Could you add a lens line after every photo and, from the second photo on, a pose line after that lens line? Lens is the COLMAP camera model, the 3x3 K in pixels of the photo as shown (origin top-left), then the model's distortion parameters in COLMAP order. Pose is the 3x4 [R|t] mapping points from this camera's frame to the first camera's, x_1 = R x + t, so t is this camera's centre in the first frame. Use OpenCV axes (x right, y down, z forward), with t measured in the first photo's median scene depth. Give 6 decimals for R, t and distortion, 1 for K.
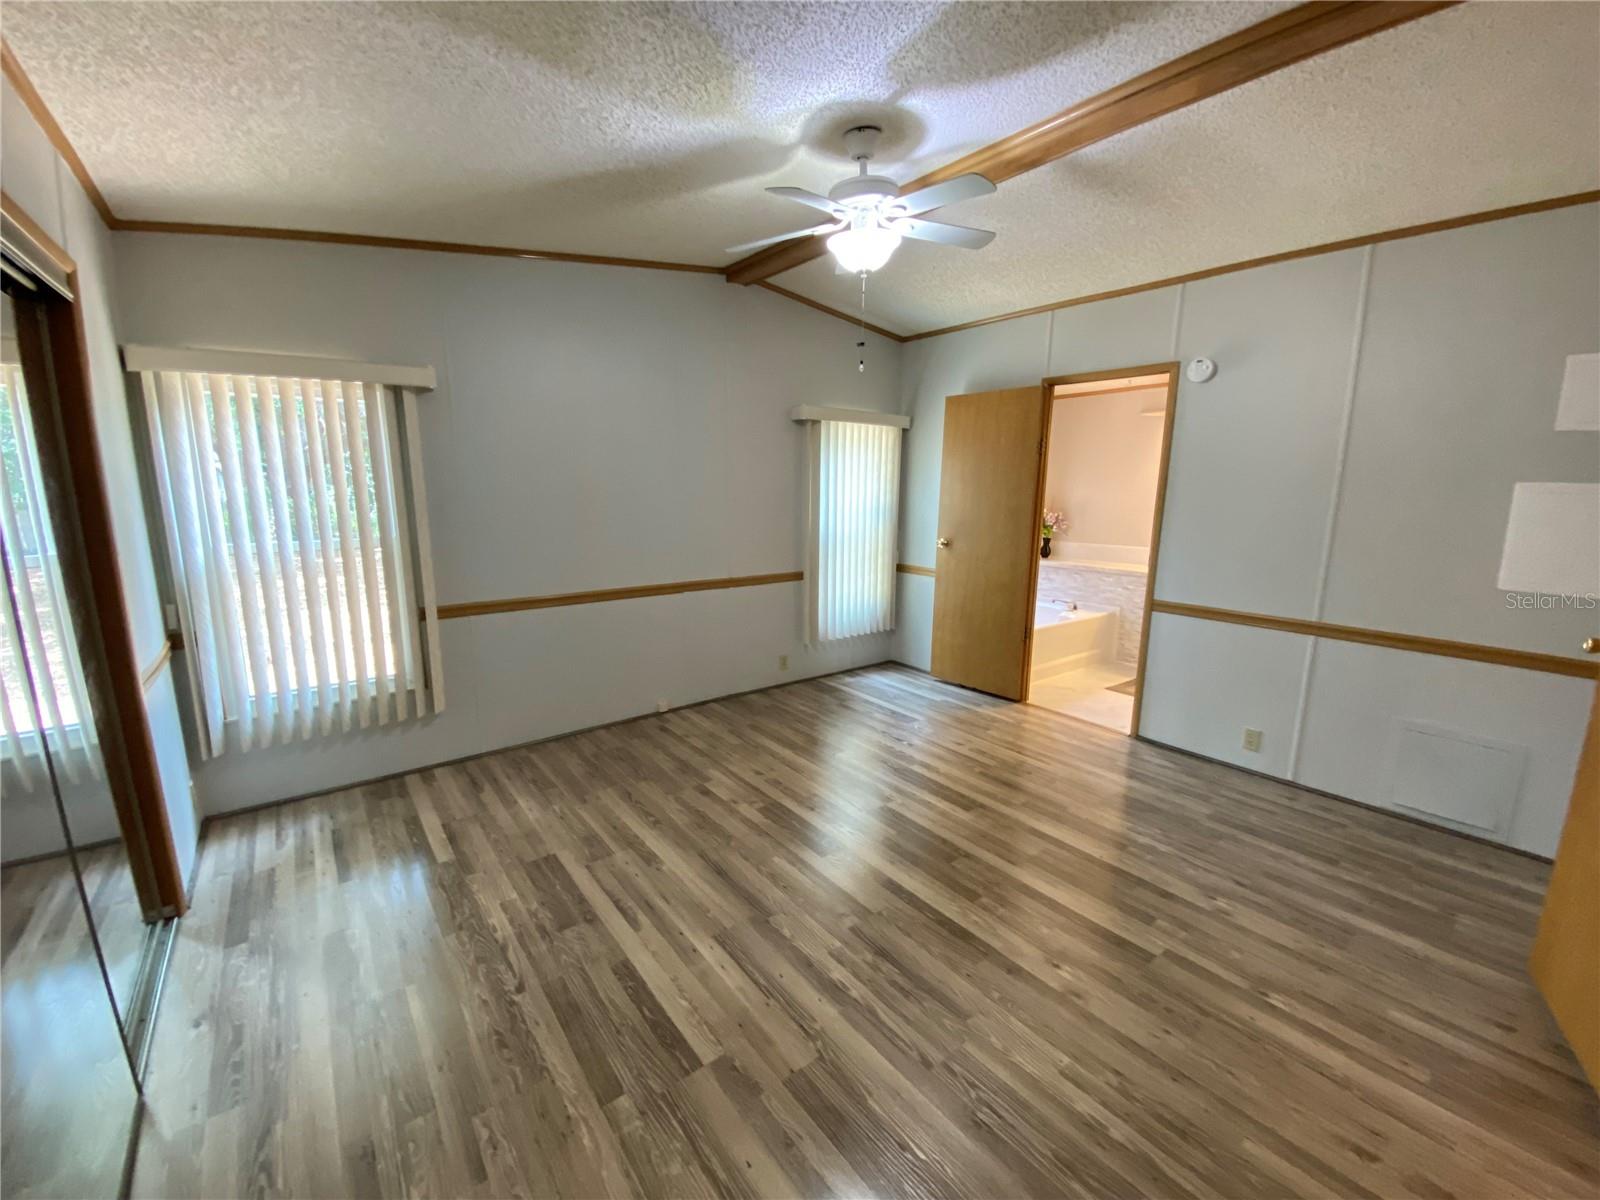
lens RADIAL K [[651.9, 0, 798.4], [0, 651.9, 599.0], [0, 0, 1]] dist [0.061170, -0.038057]
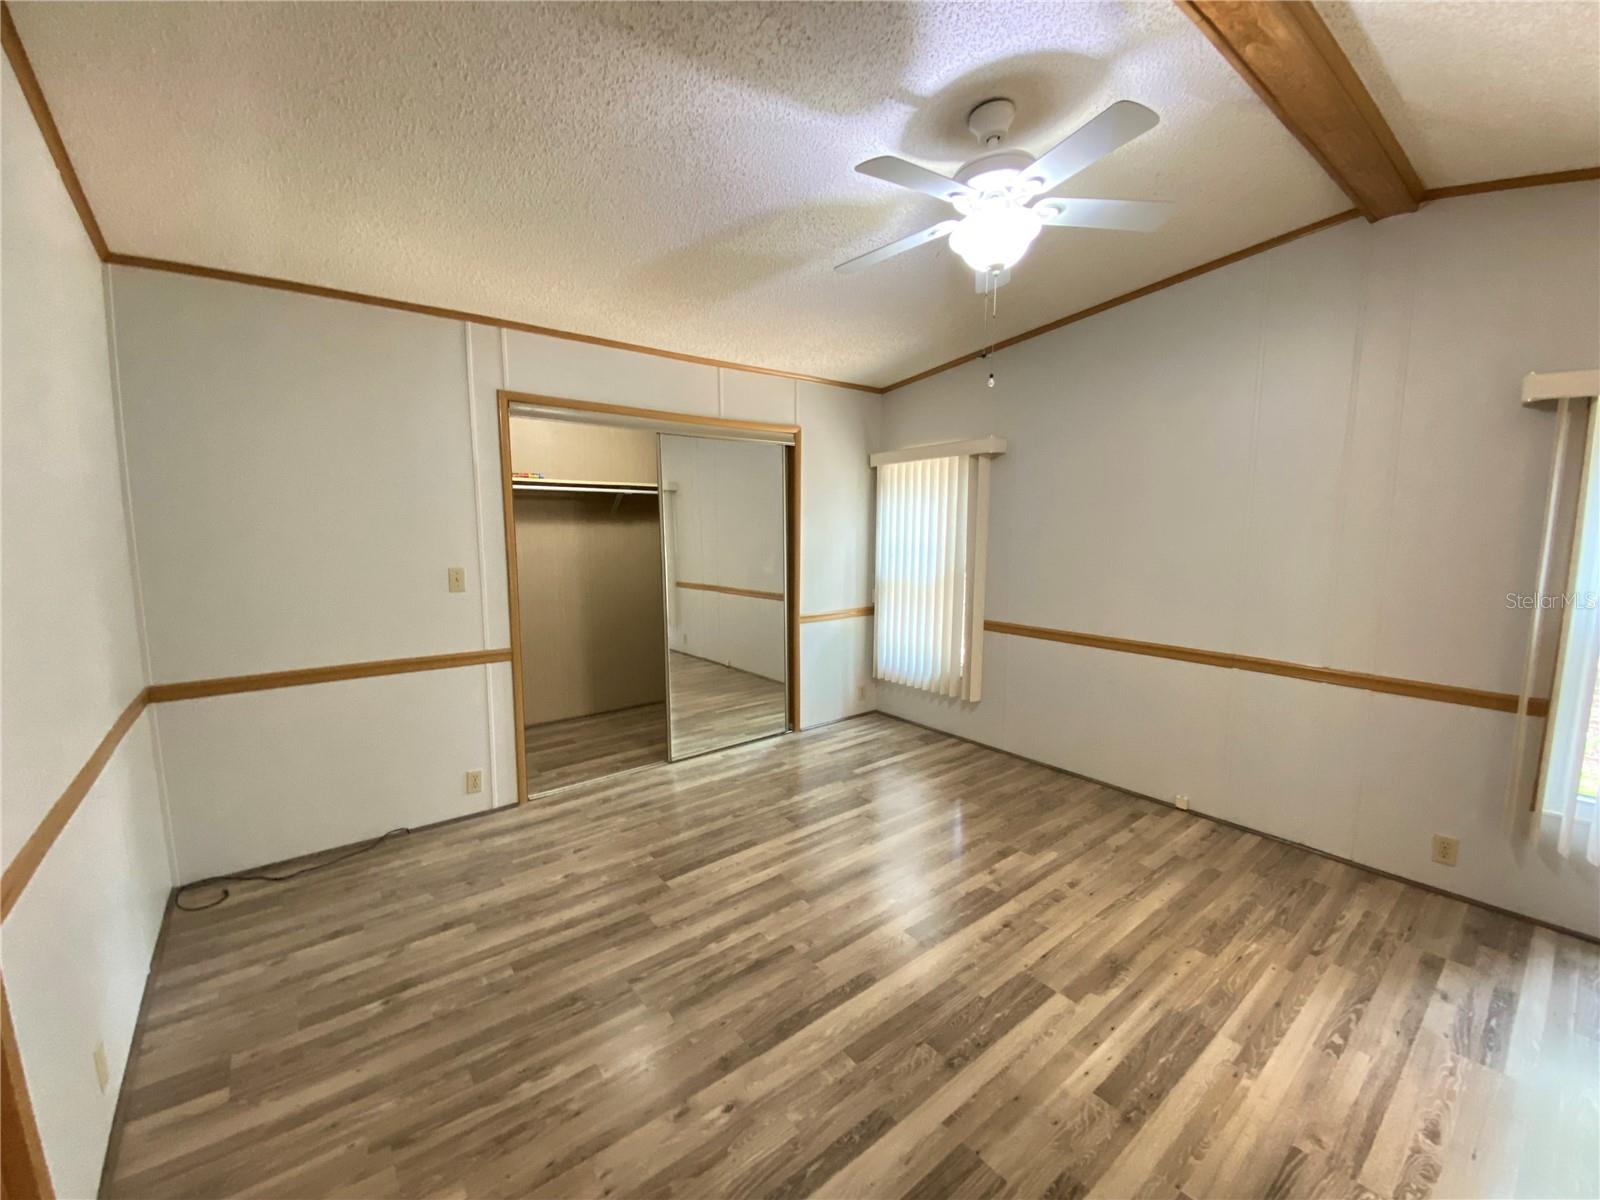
lens RADIAL K [[651.9, 0, 798.4], [0, 651.9, 599.0], [0, 0, 1]] dist [0.061170, -0.038057]
pose [[0.016536, 0.114857, -0.993244, 0.778742], [-0.182301, 0.977076, 0.109952, -0.112178], [0.983104, 0.179251, 0.037095, 0.649952]]
